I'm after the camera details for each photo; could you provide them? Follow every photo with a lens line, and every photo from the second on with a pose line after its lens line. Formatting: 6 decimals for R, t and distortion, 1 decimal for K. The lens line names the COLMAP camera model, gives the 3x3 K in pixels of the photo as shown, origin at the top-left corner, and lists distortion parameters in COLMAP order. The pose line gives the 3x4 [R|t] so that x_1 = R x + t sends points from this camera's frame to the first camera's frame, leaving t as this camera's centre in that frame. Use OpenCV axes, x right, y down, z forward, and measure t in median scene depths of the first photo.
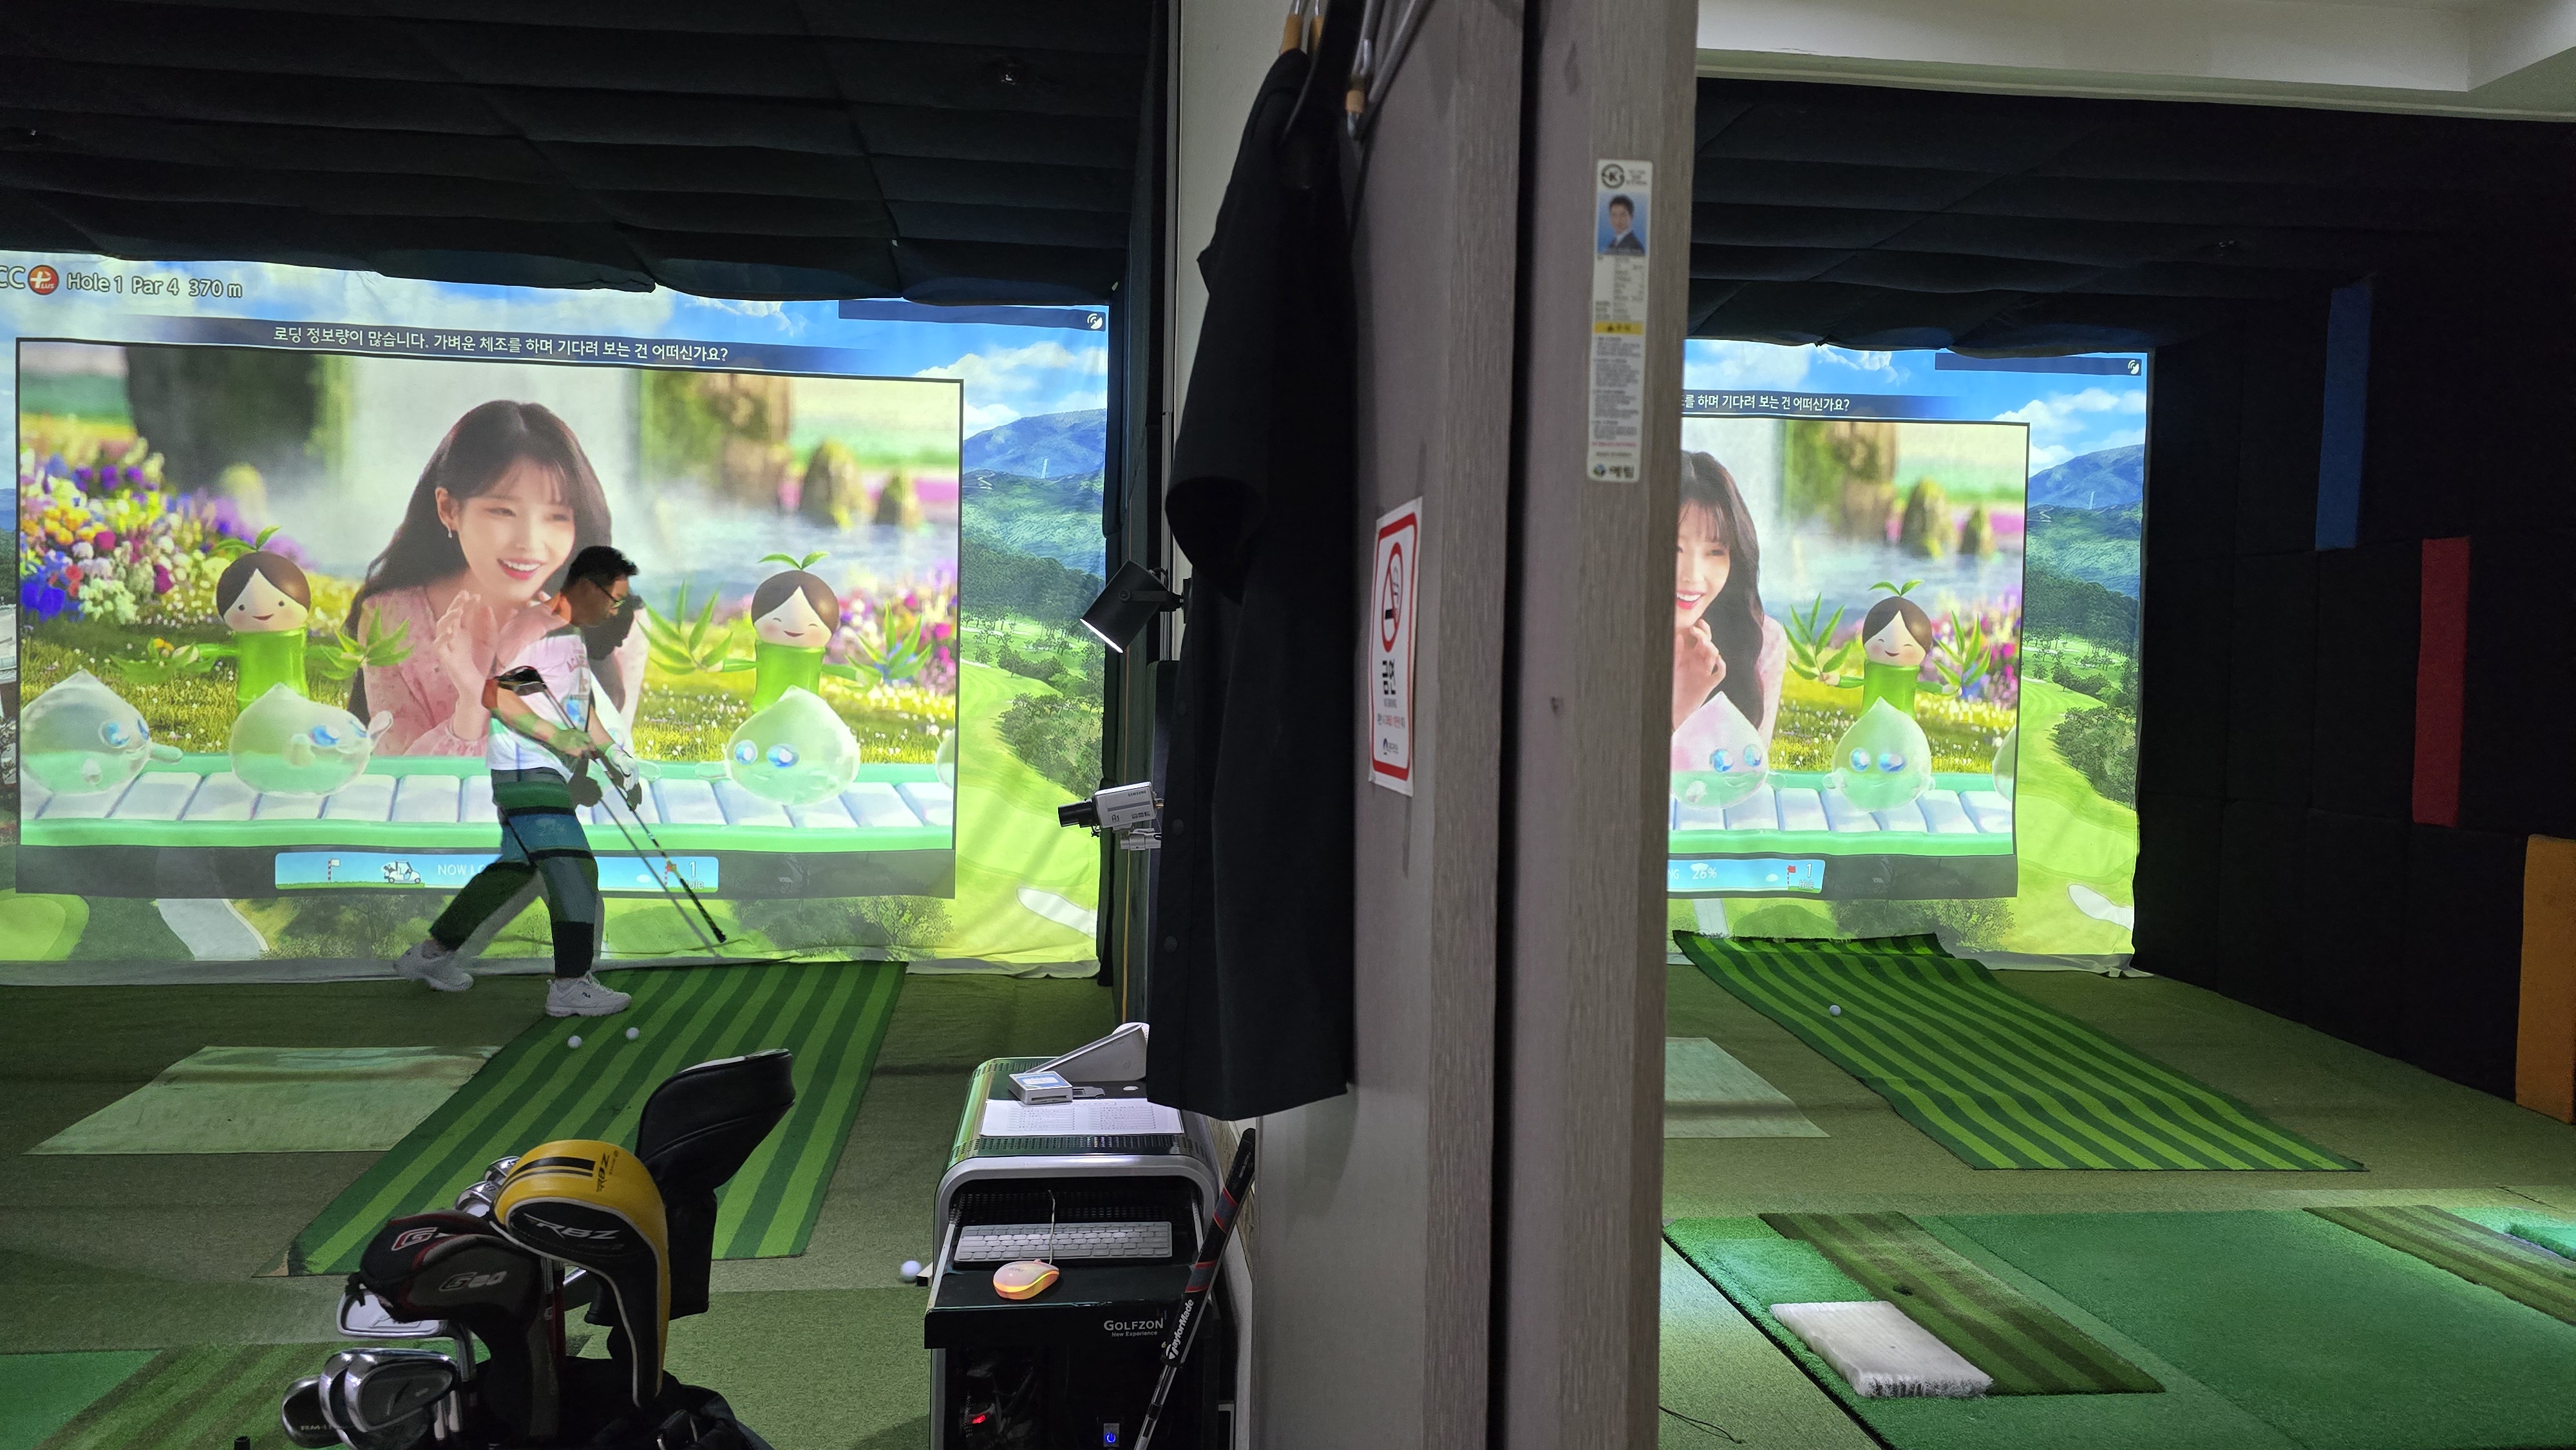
lens RADIAL K [[1678.7, 0, 1288.0], [0, 1678.7, 725.0], [0, 0, 1]] dist [0.051305, -0.044189]
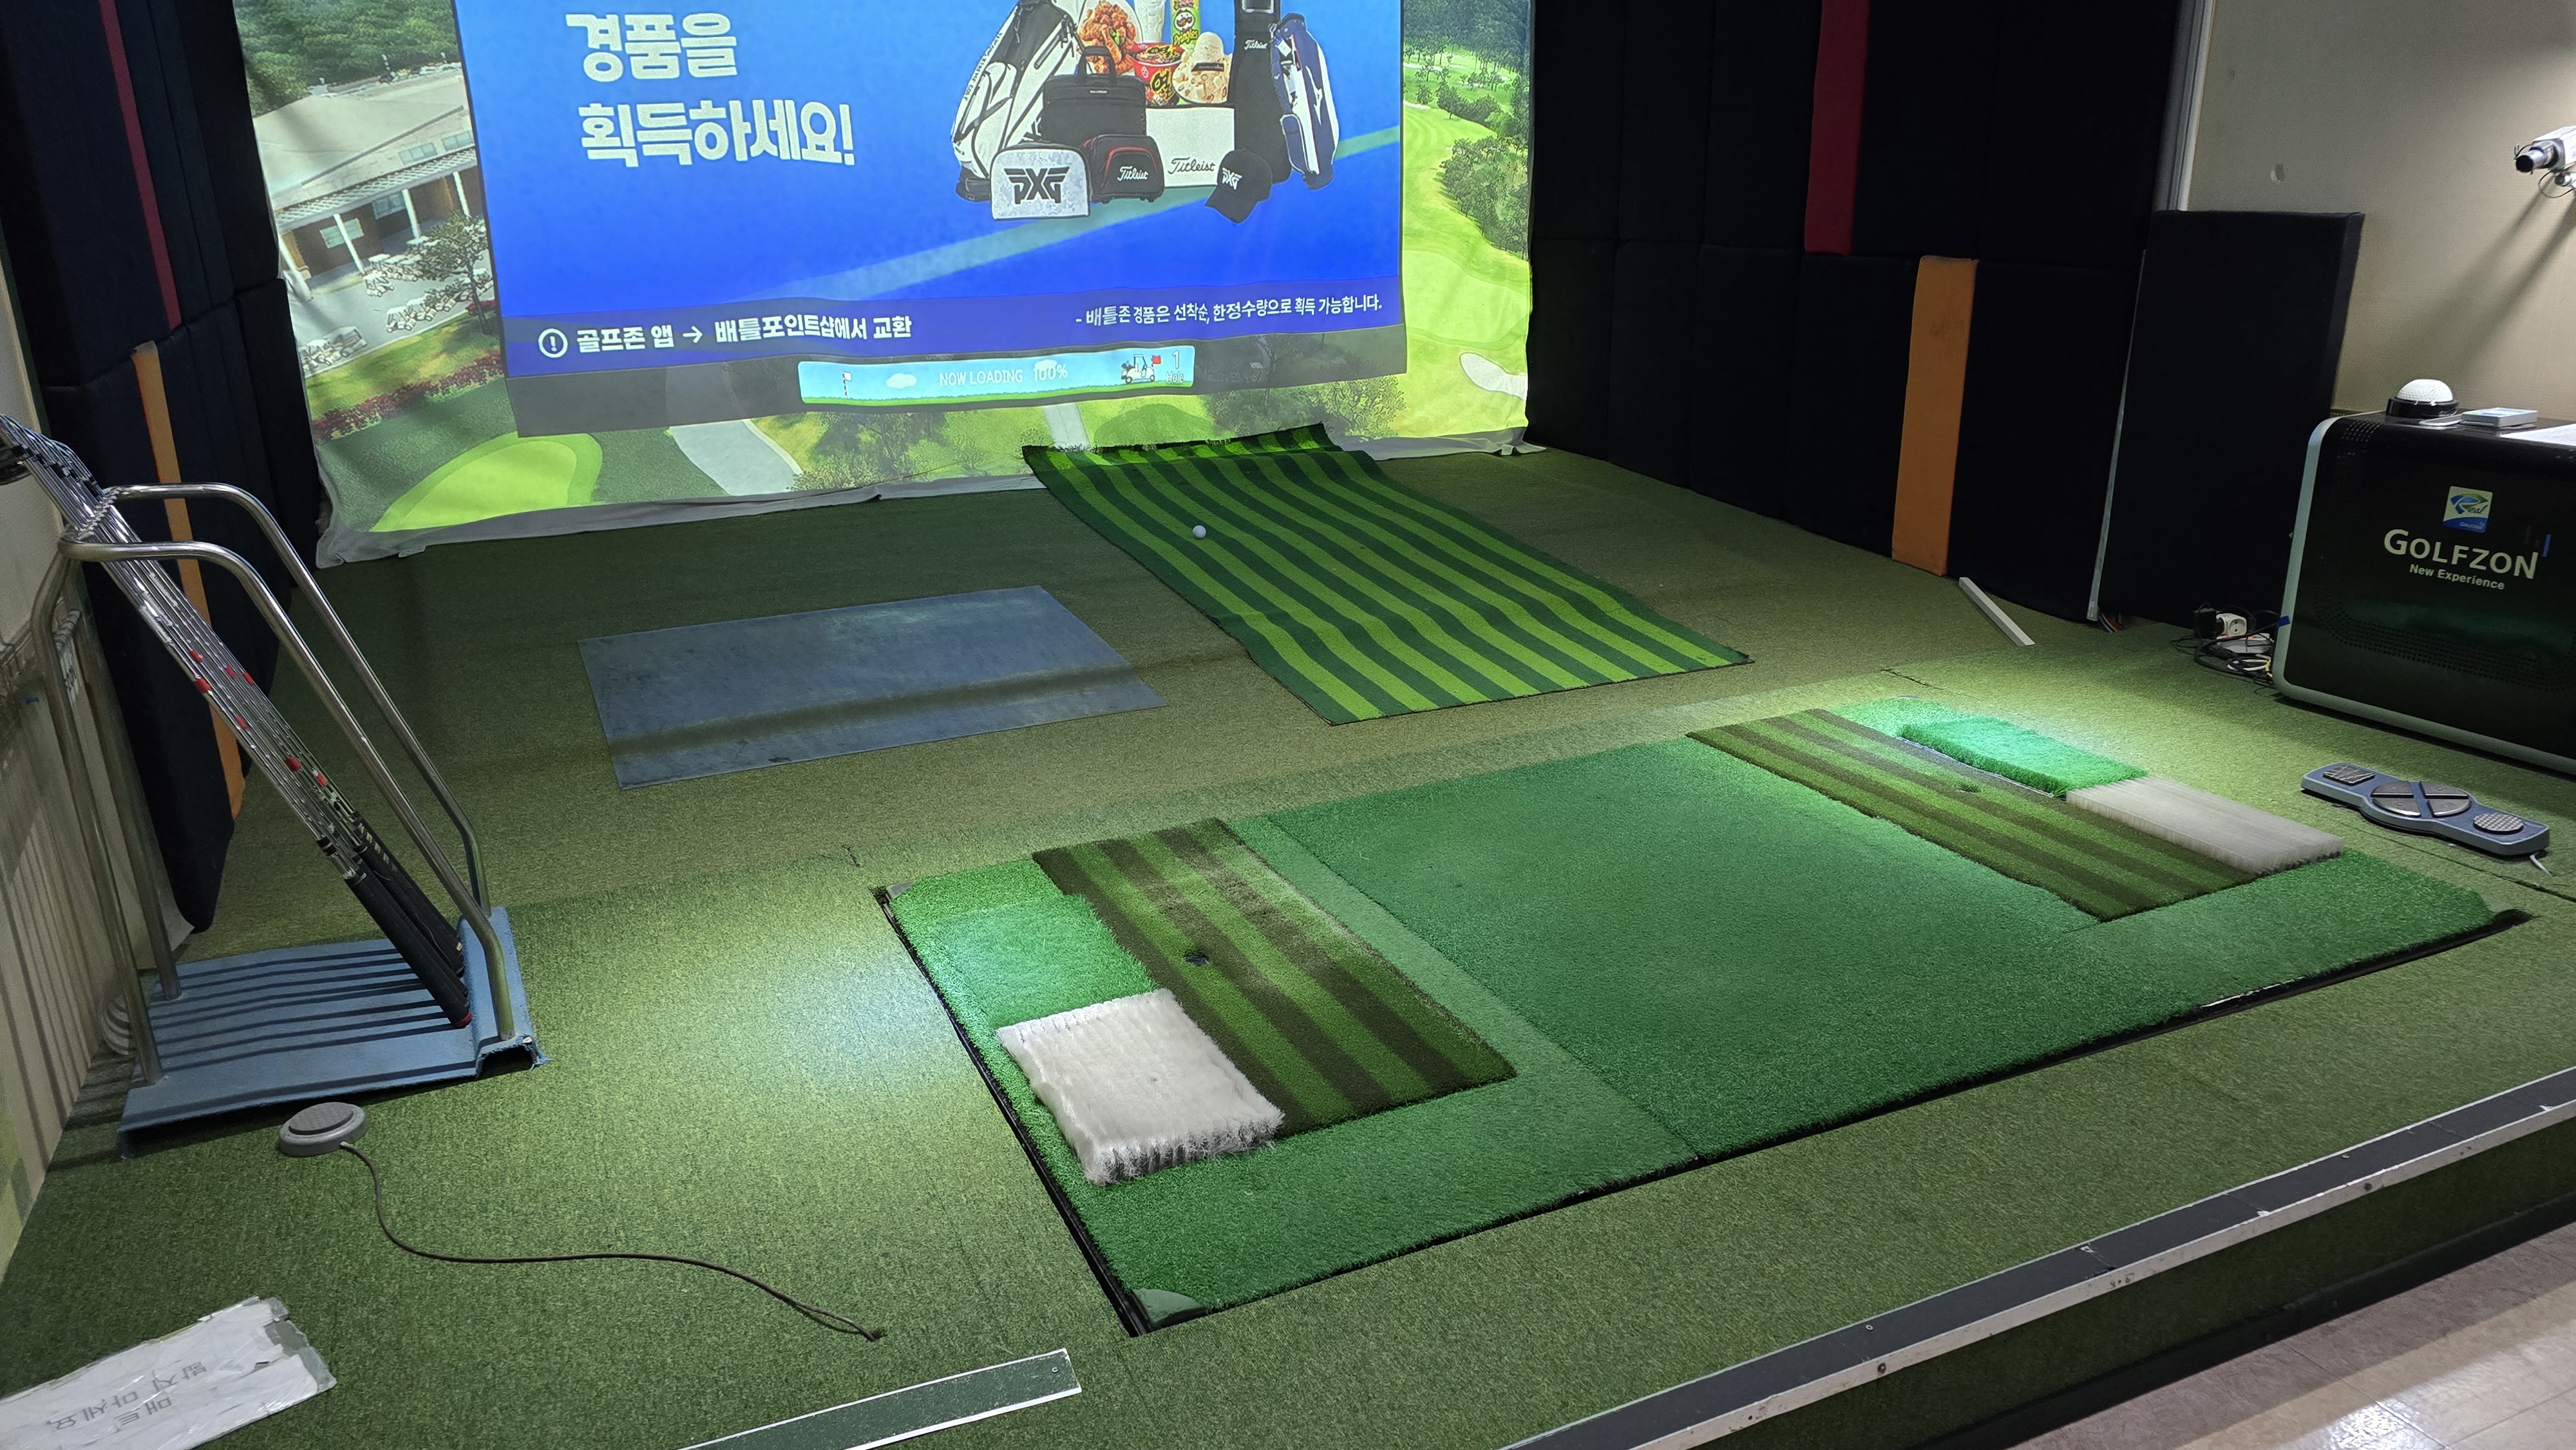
lens RADIAL K [[1736.1, 0, 1288.0], [0, 1736.1, 725.0], [0, 0, 1]] dist [0.107909, -0.346031]
pose [[0.947775, -0.134808, 0.289049, 0.104184], [0.048385, 0.956565, 0.287476, 0.016408], [-0.315248, -0.258477, 0.913131, 0.178659]]
